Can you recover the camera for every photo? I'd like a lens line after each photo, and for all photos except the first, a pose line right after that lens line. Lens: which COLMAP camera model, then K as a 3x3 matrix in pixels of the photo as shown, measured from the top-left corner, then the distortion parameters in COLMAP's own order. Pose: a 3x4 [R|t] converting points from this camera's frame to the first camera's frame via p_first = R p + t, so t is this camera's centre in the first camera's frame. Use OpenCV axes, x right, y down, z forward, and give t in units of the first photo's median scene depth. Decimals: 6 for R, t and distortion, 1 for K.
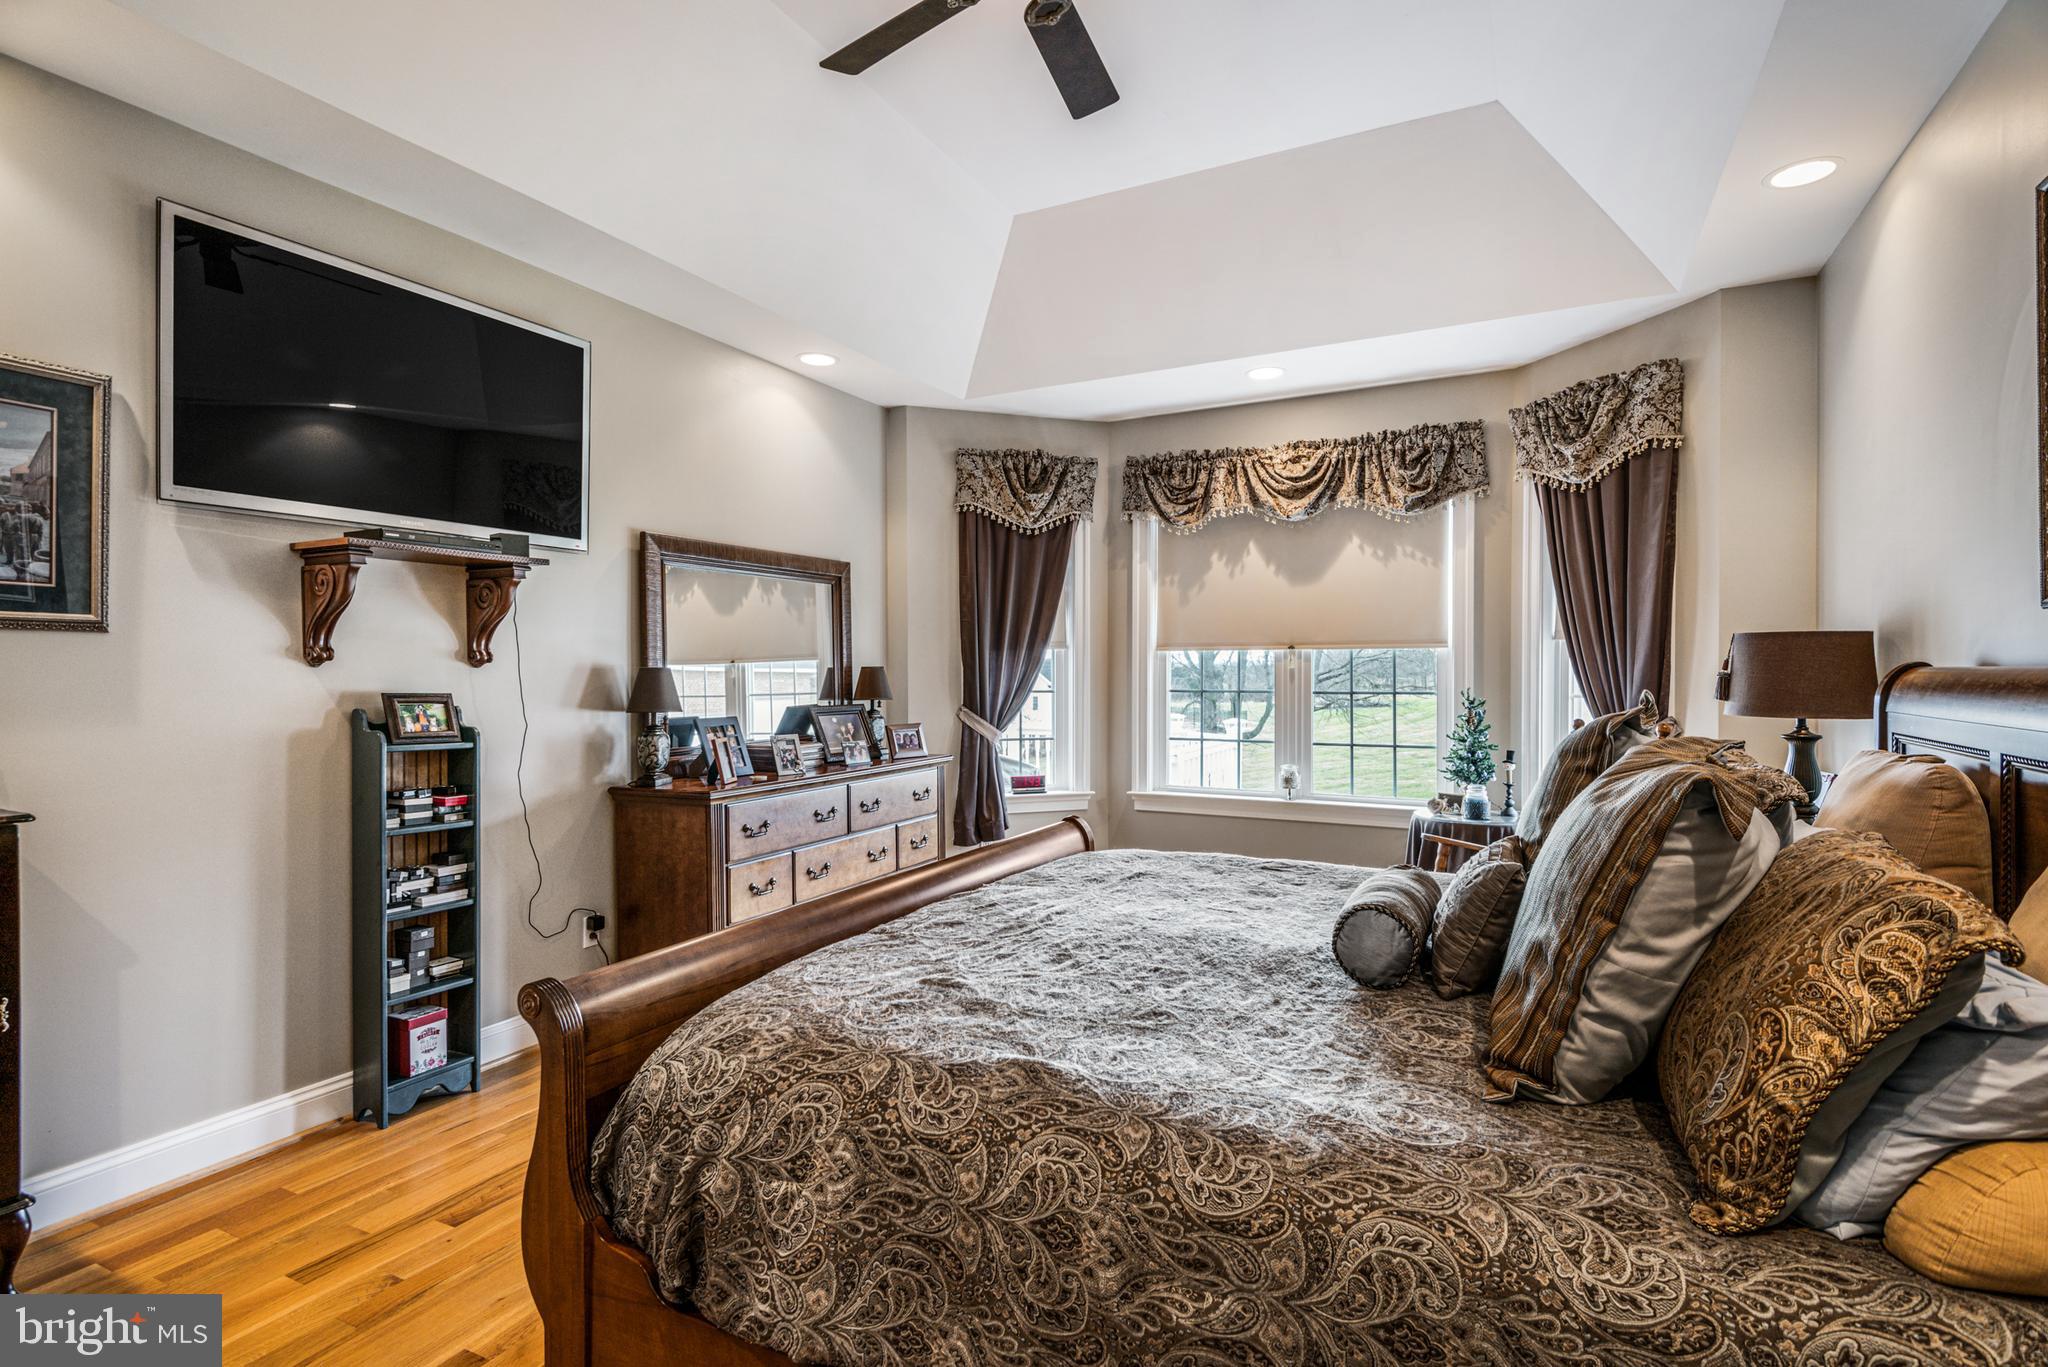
lens RADIAL K [[992.0, 0, 1024.0], [0, 992.0, 683.5], [0, 0, 1]] dist [0.003741, -0.000098]
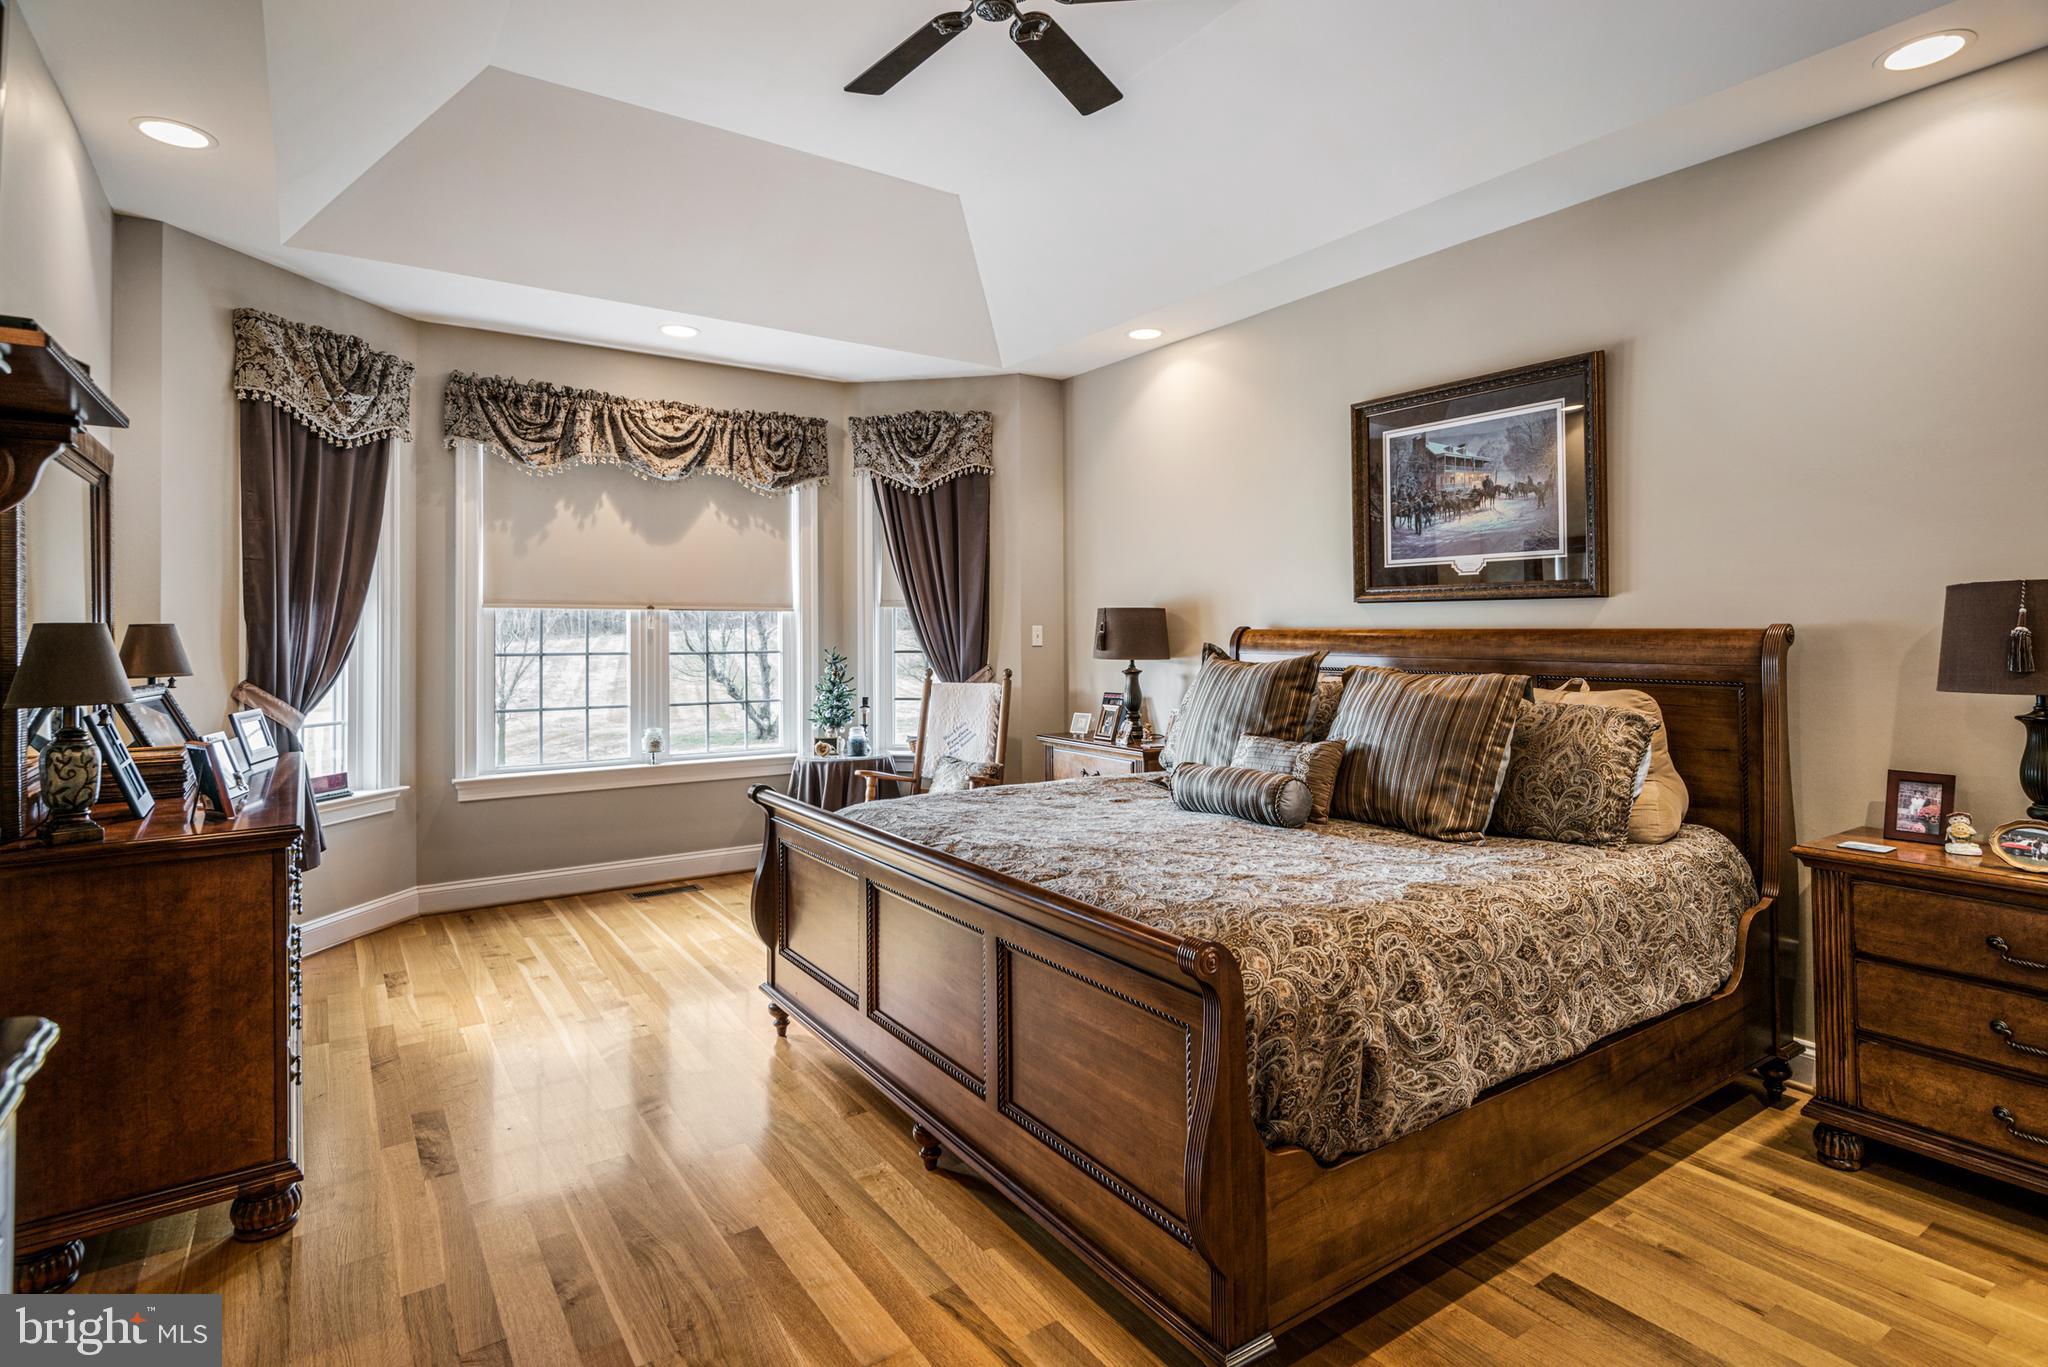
lens RADIAL K [[1027.2, 0, 1026.0], [0, 1027.2, 616.3], [0, 0, 1]] dist [0.003293, -0.013392]
pose [[0.461502, 0.015101, 0.887011, -0.463352], [0.011460, 0.999670, -0.022982, -0.000408], [-0.887065, 0.020771, 0.461176, 0.208529]]
